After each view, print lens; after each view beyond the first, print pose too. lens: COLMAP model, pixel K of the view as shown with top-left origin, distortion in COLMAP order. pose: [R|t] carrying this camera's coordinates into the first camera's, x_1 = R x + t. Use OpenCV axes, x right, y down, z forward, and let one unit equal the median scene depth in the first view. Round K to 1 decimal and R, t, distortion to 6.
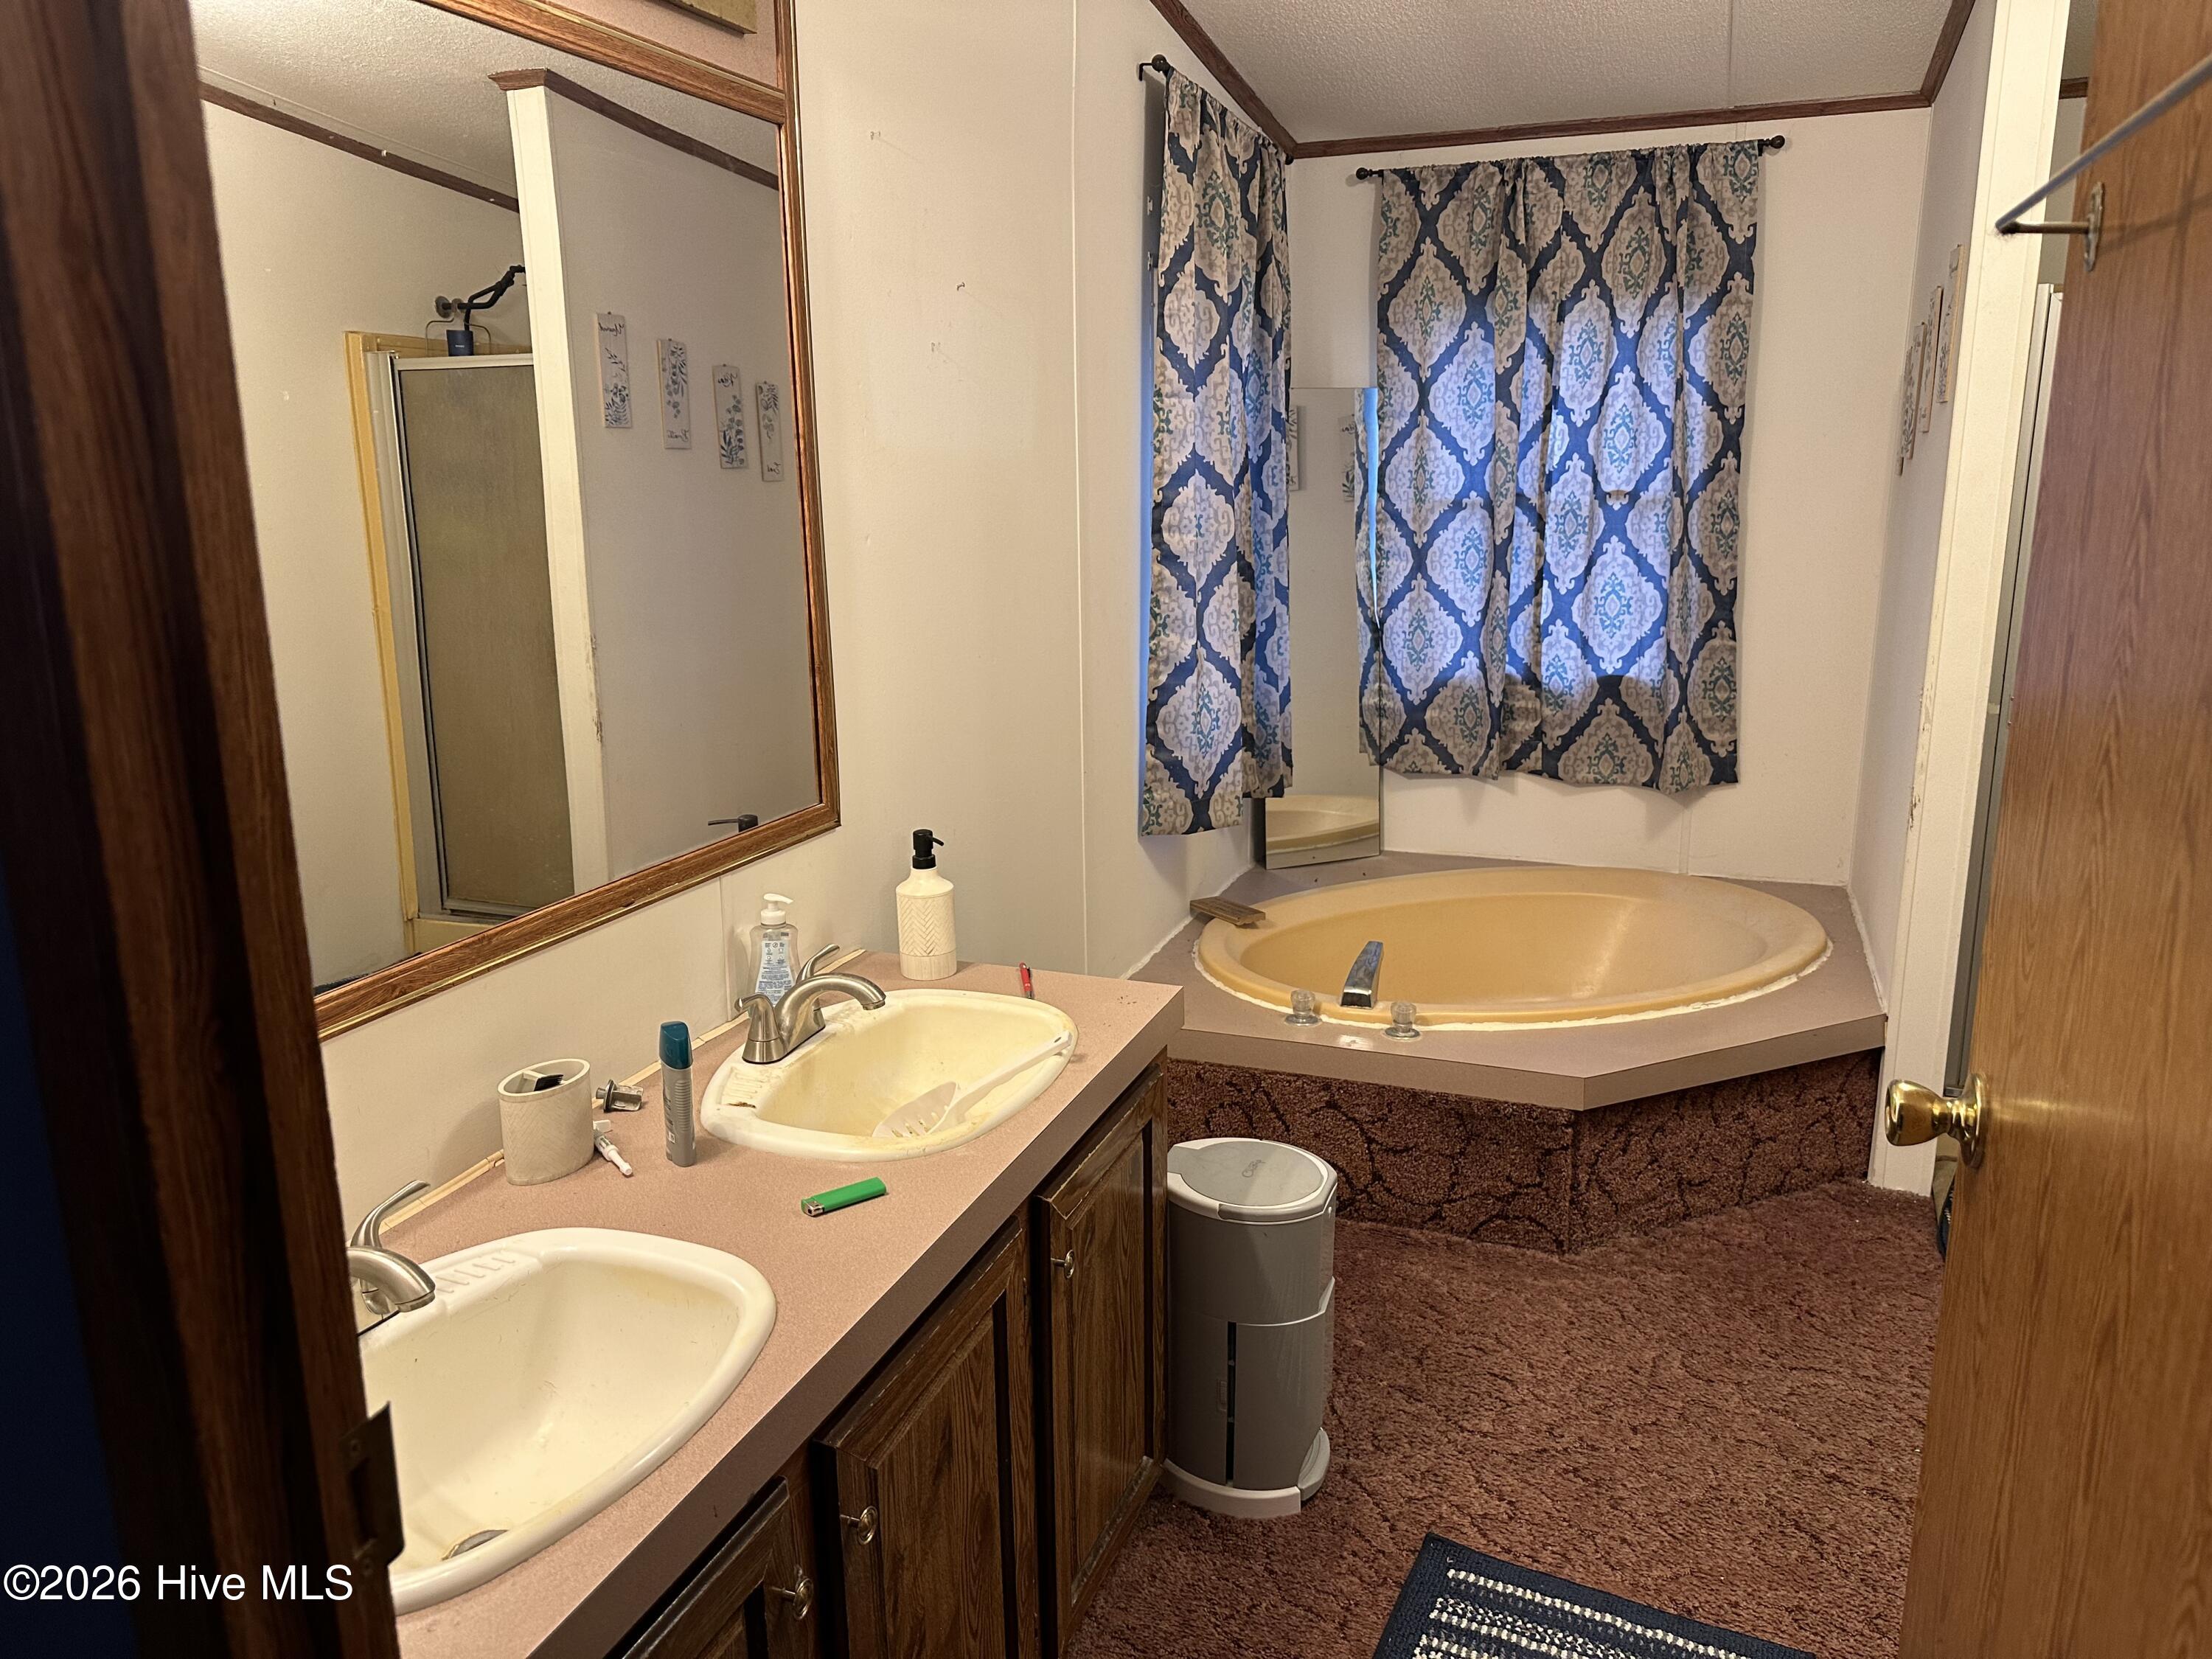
lens RADIAL K [[1577.1, 0, 1116.5], [0, 1577.1, 843.9], [0, 0, 1]] dist [0.073015, -0.089360]
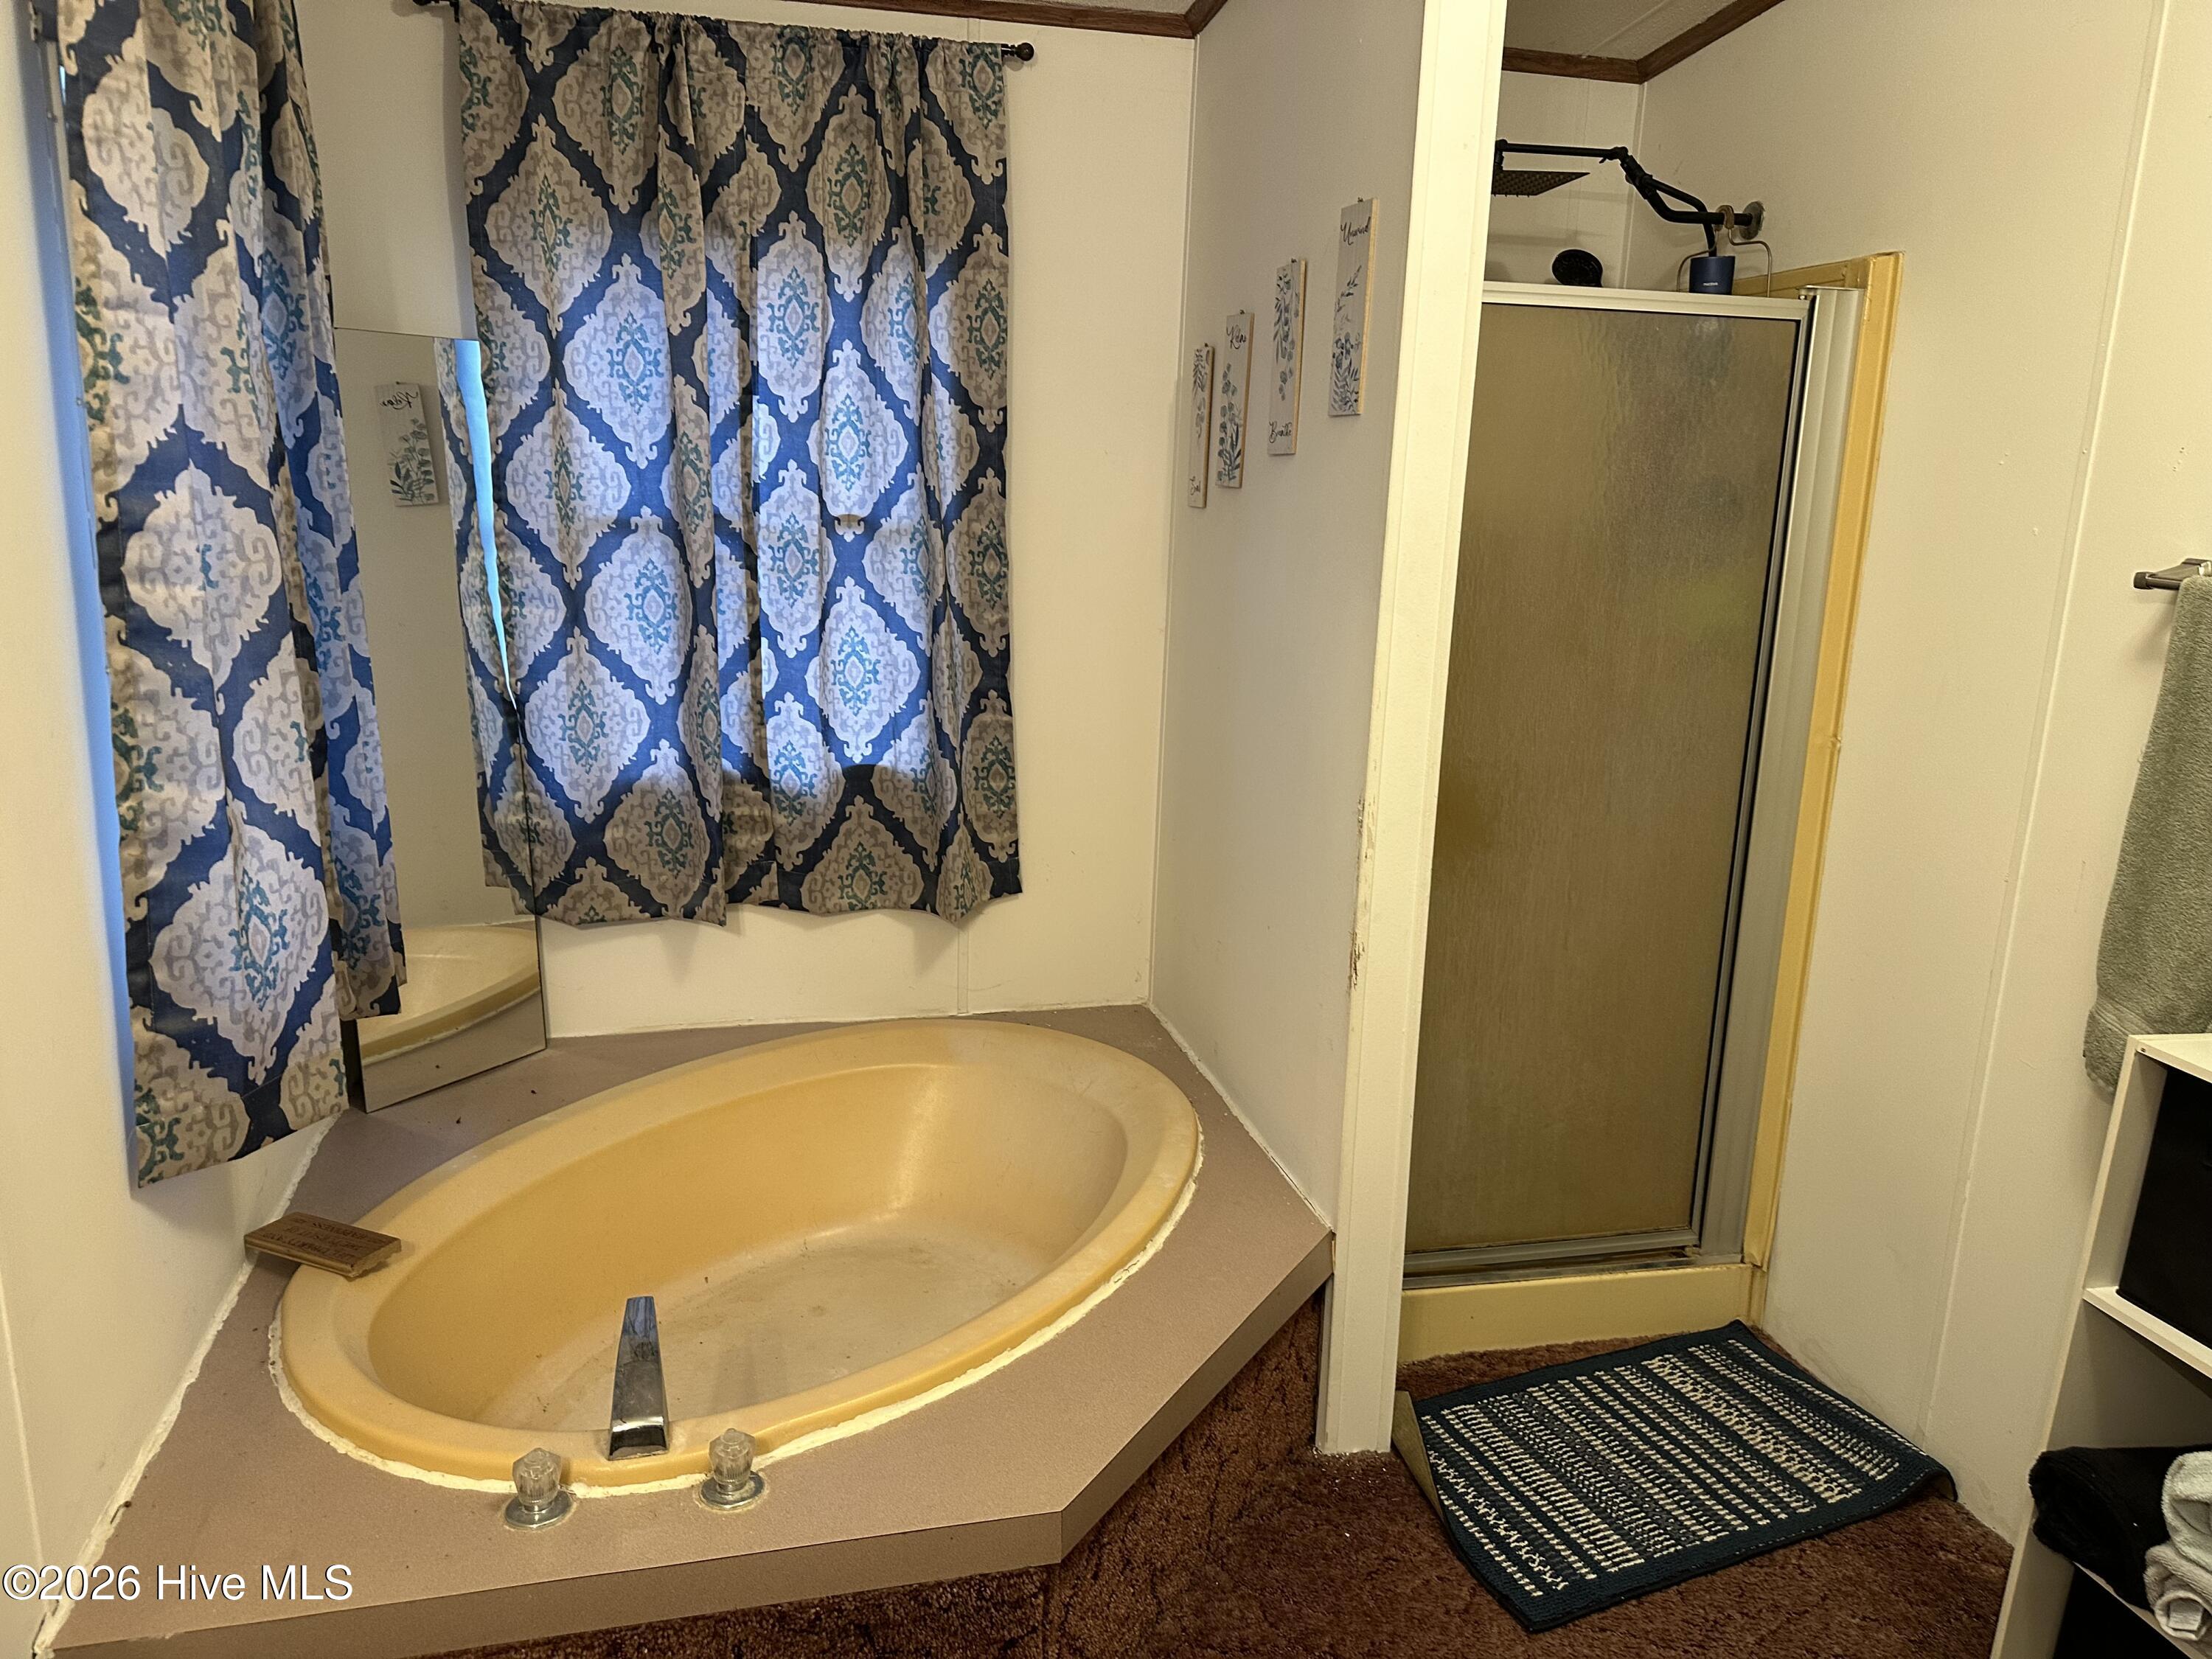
lens RADIAL K [[1577.1, 0, 1097.7], [0, 1577.1, 840.5], [0, 0, 1]] dist [0.073015, -0.089360]
pose [[0.832264, -0.091280, 0.546814, 0.001225], [0.092378, 0.995396, 0.025559, -0.085788], [-0.546629, 0.029242, 0.836864, 0.354919]]
